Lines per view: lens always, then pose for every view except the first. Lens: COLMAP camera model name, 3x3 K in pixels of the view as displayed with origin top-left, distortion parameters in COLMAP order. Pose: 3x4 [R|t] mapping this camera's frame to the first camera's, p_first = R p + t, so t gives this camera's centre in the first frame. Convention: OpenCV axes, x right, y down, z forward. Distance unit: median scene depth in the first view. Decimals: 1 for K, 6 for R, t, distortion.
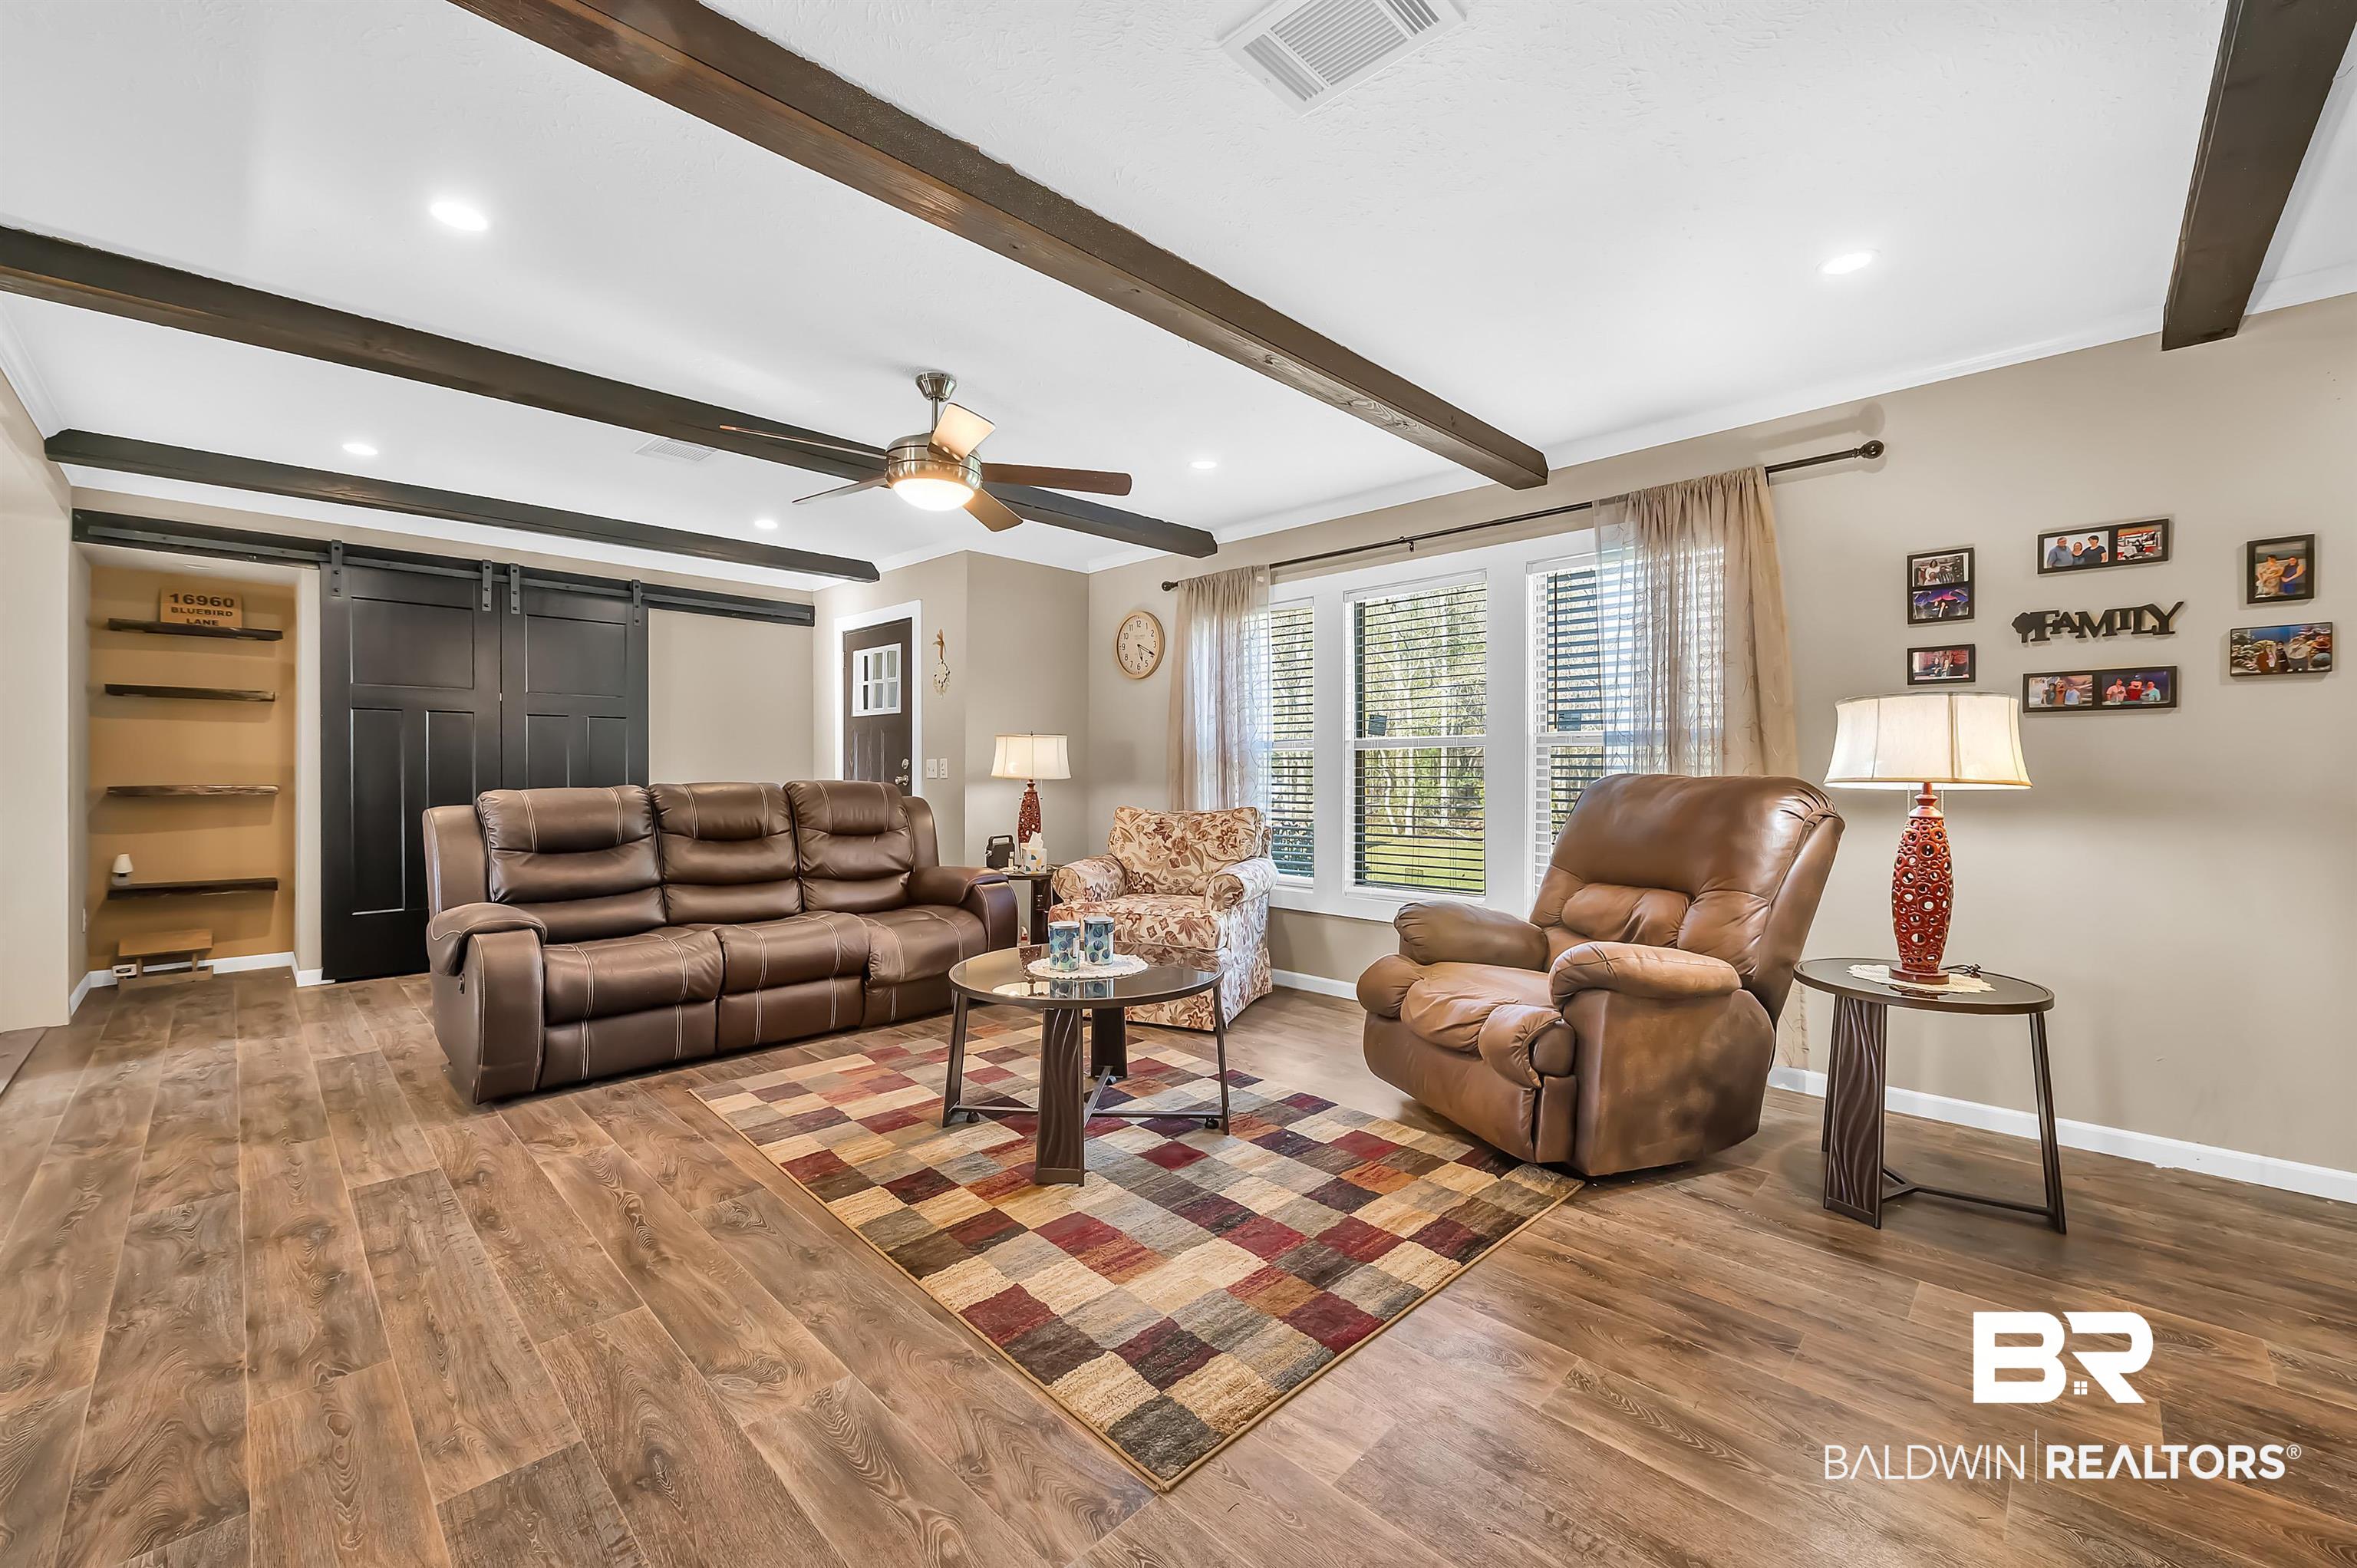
lens RADIAL K [[958.5, 0, 1149.5], [0, 958.5, 766.8], [0, 0, 1]] dist [-0.008121, 0.000357]
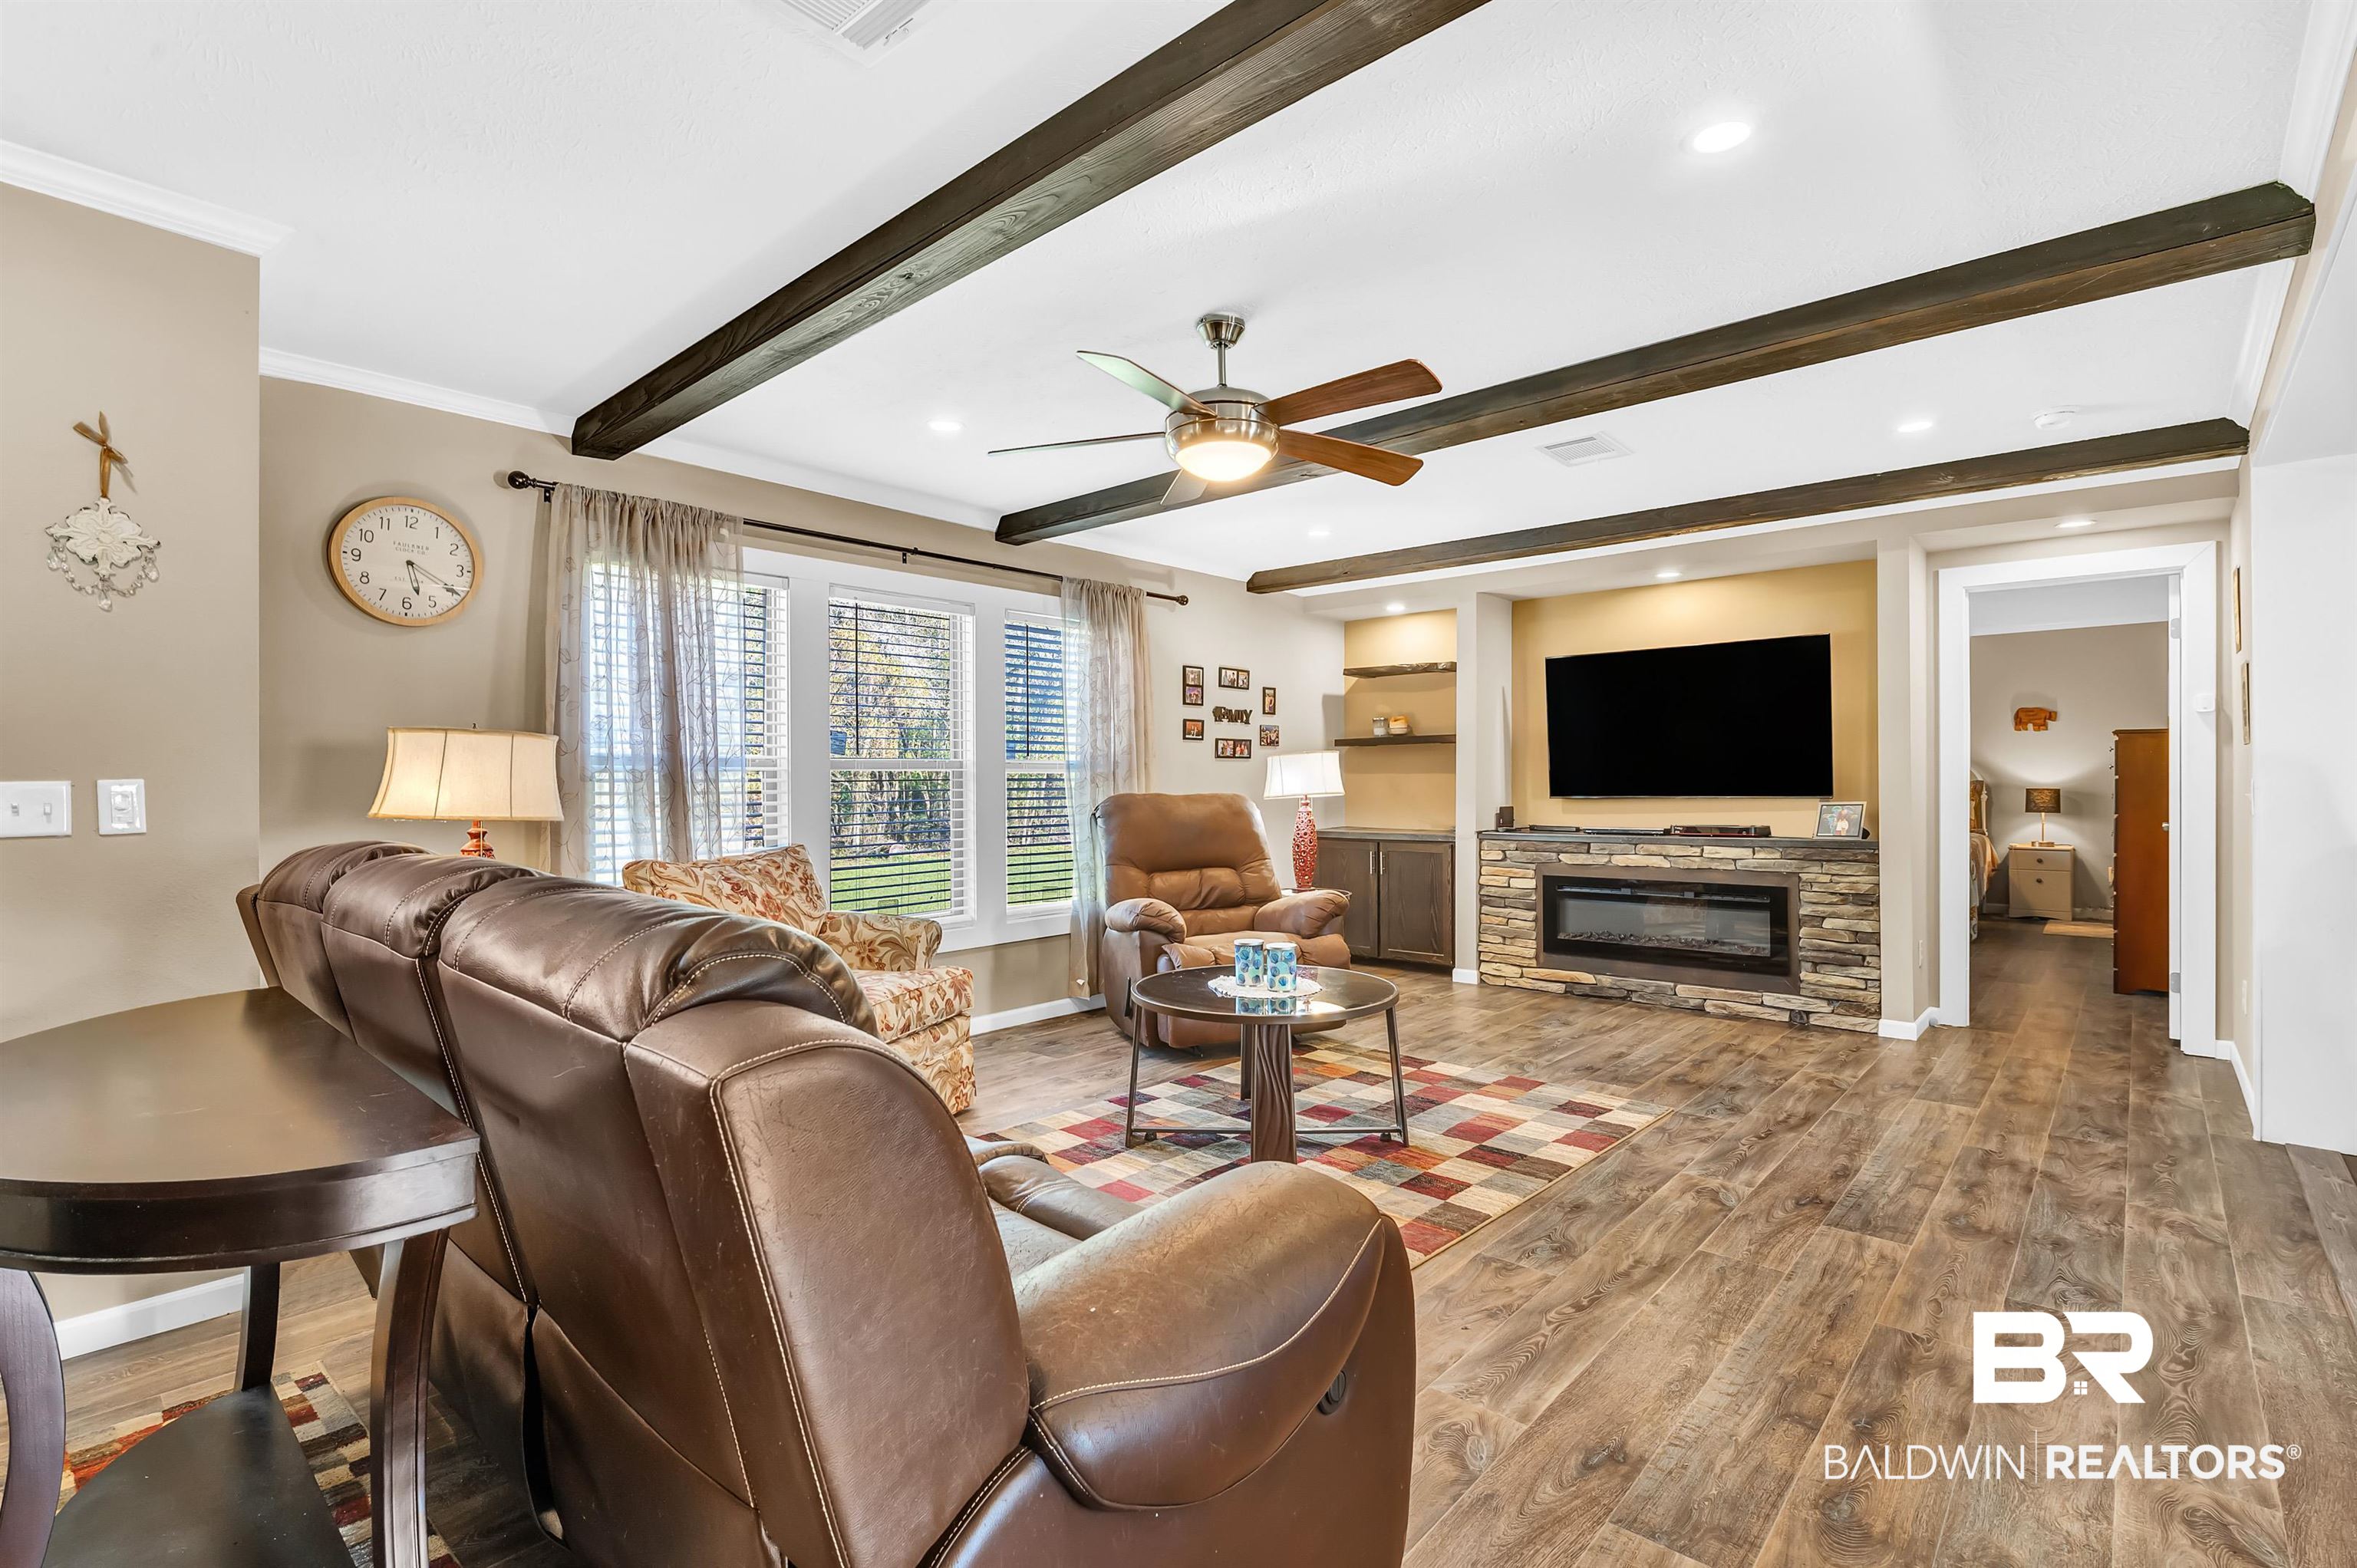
lens RADIAL K [[1108.7, 0, 1190.5], [0, 1108.7, 784.5], [0, 0, 1]] dist [-0.015172, 0.001388]
pose [[-0.091110, -0.002462, 0.995838, -1.222462], [0.005274, 0.999982, 0.002955, -0.010828], [-0.995827, 0.005522, -0.091096, 1.189068]]
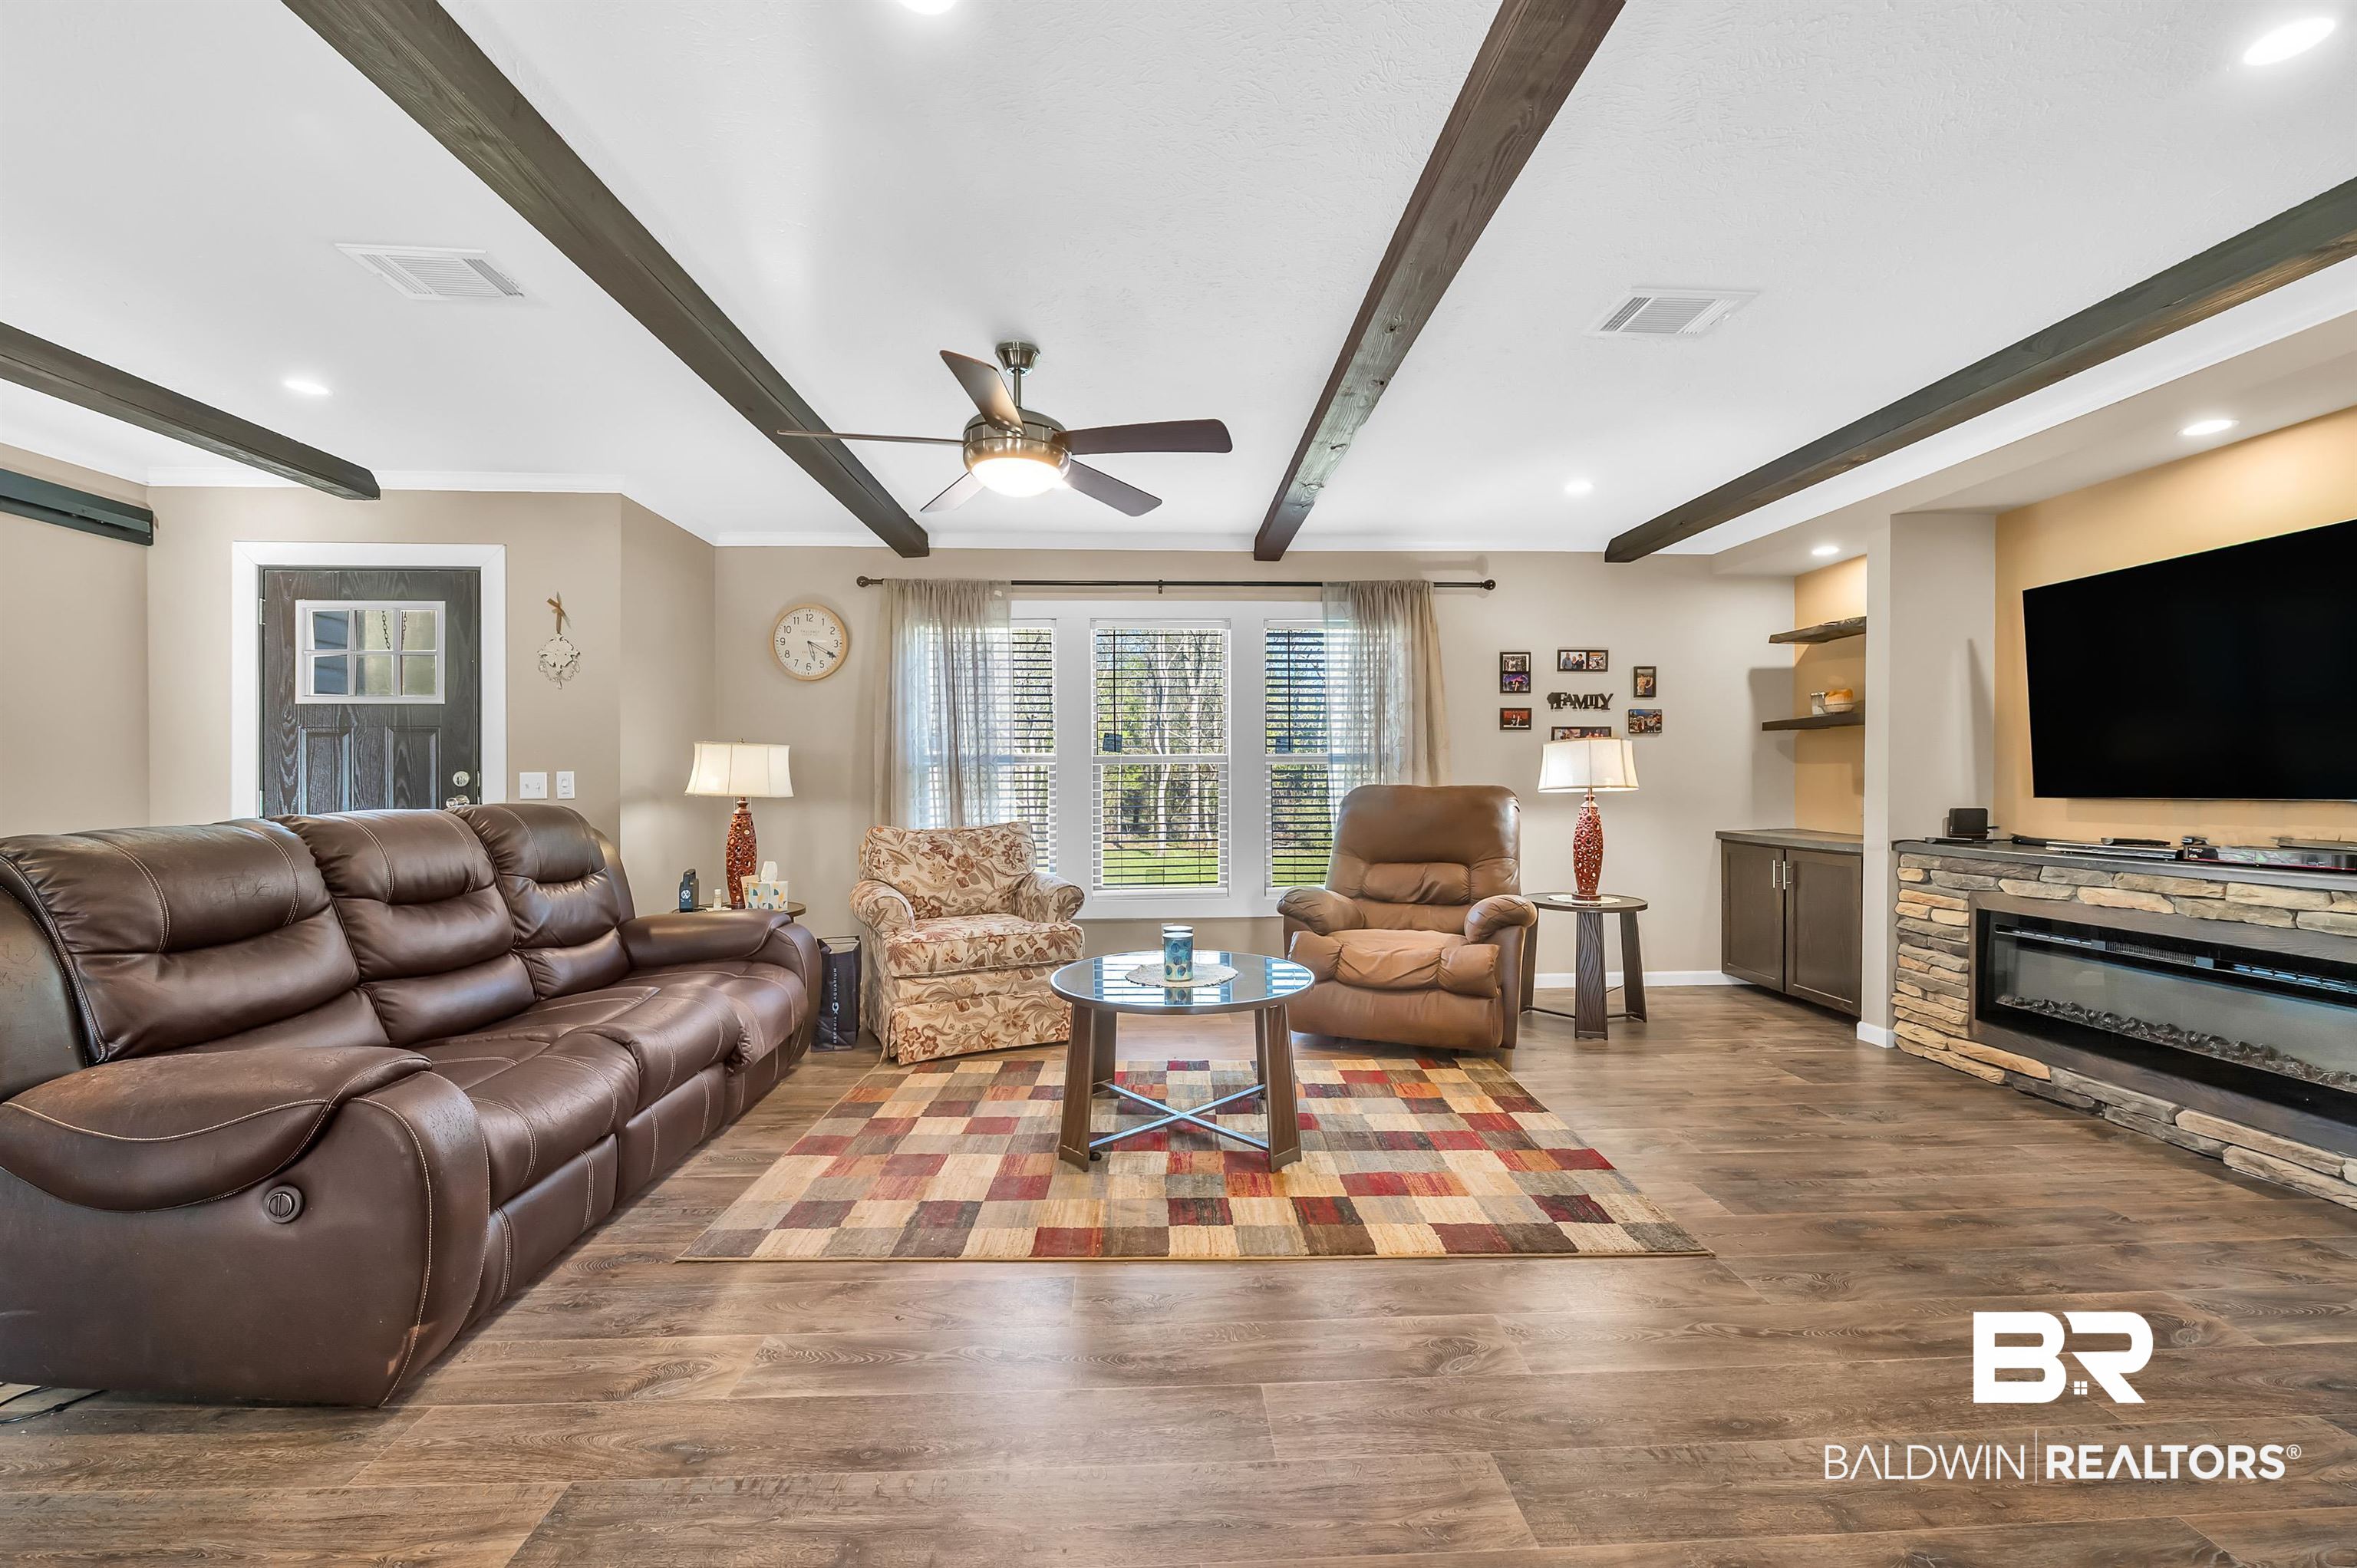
lens RADIAL K [[958.5, 0, 1190.5], [0, 958.5, 783.7], [0, 0, 1]] dist [-0.008121, 0.000357]
pose [[0.662197, -0.005657, 0.749308, -0.821572], [0.003817, 0.999984, 0.004176, -0.001279], [-0.749320, 0.000095, 0.662208, 0.306257]]
